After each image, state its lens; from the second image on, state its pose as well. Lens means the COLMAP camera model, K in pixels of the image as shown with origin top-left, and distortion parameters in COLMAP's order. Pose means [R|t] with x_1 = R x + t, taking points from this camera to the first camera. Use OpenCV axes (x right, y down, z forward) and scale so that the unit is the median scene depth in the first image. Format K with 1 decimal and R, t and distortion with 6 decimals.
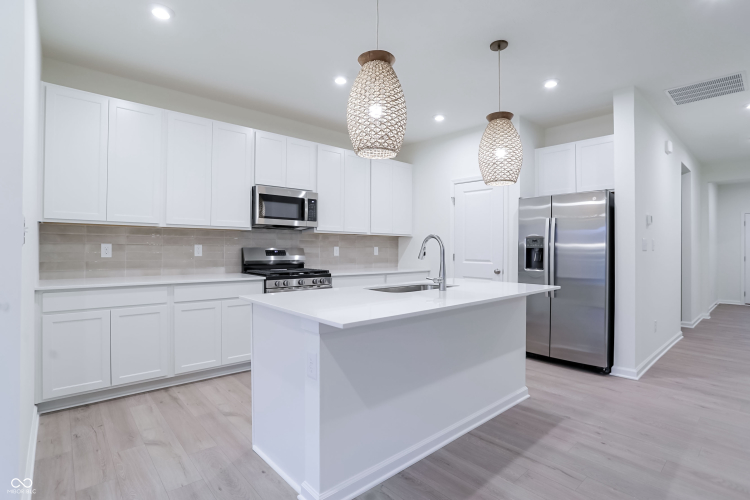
lens RADIAL K [[371.4, 0, 378.2], [0, 371.4, 247.1], [0, 0, 1]] dist [-0.050597, 0.012962]
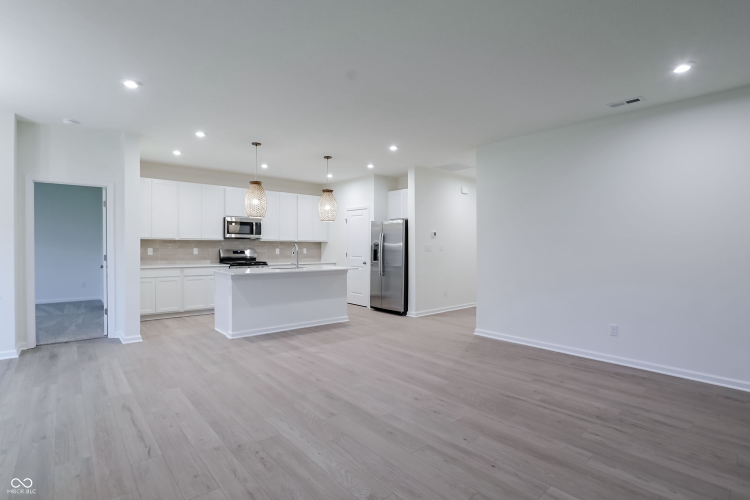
lens RADIAL K [[371.4, 0, 378.2], [0, 371.4, 247.1], [0, 0, 1]] dist [-0.050597, 0.012962]
pose [[0.999935, -0.002498, -0.011125, 0.463262], [0.002546, 0.999988, 0.004297, -0.017423], [0.011114, -0.004325, 0.999929, -0.865799]]
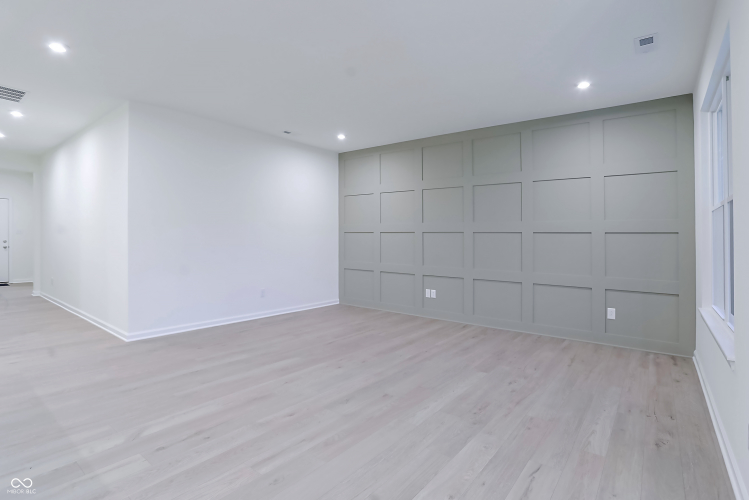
lens RADIAL K [[368.6, 0, 374.3], [0, 368.6, 267.1], [0, 0, 1]] dist [-0.048839, 0.000994]
pose [[-0.176713, -0.085764, 0.980519, -0.317930], [-0.018044, 0.996311, 0.083894, -0.000259], [-0.984097, -0.002867, -0.177609, 0.000745]]
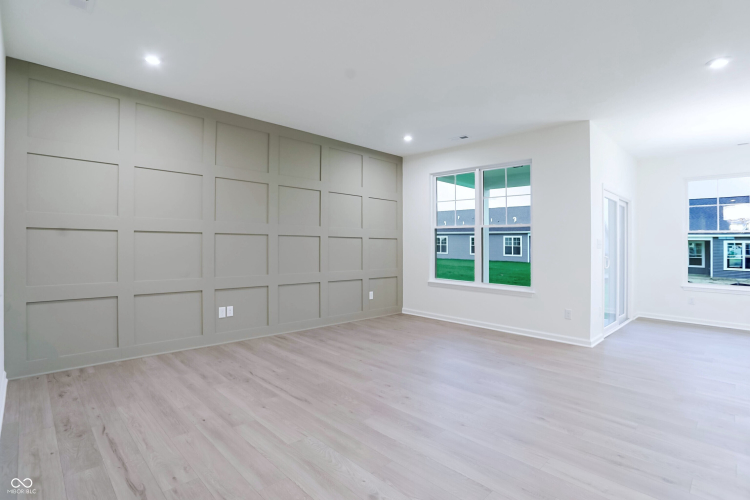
lens RADIAL K [[371.4, 0, 378.2], [0, 371.4, 247.1], [0, 0, 1]] dist [-0.050597, 0.012962]
pose [[-0.998365, -0.024397, -0.051694, 0.639721], [-0.024477, 0.999700, 0.000905, 0.009648], [0.051656, 0.002169, -0.998663, 0.666765]]
